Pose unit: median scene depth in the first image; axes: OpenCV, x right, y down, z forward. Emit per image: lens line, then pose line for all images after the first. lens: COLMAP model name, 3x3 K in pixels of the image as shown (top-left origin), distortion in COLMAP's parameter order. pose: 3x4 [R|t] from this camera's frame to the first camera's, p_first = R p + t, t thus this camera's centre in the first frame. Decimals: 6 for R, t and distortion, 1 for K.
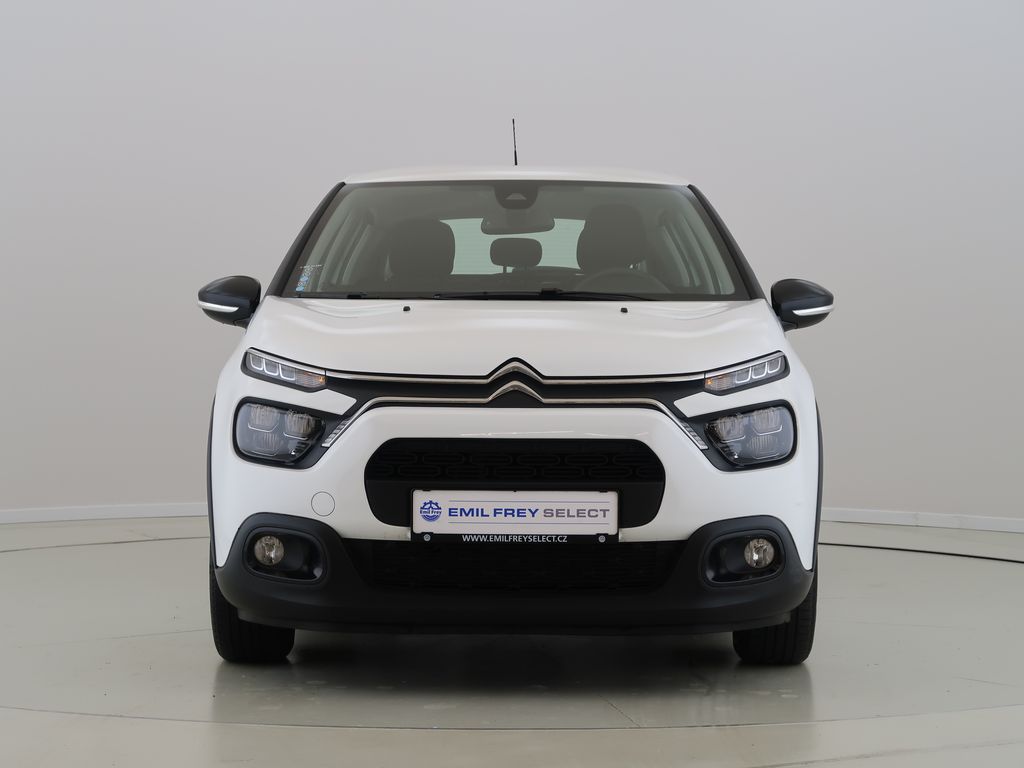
lens RADIAL K [[788.5, 0, 506.4], [0, 788.5, 383.6], [0, 0, 1]] dist [0.022843, 0.010131]
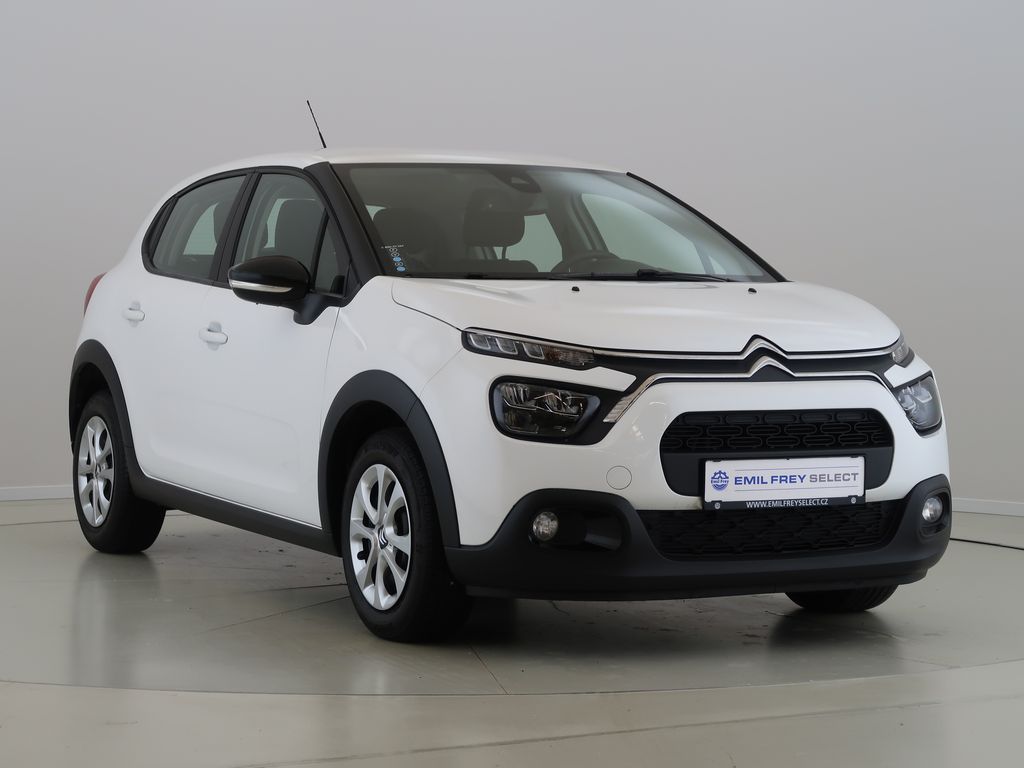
lens RADIAL K [[788.5, 0, 513.8], [0, 788.5, 379.5], [0, 0, 1]] dist [0.022843, 0.010131]
pose [[0.982967, -0.018380, 0.182860, -0.531507], [0.015598, 0.999740, 0.016639, 0.004747], [-0.183118, -0.013504, 0.982998, 0.015366]]
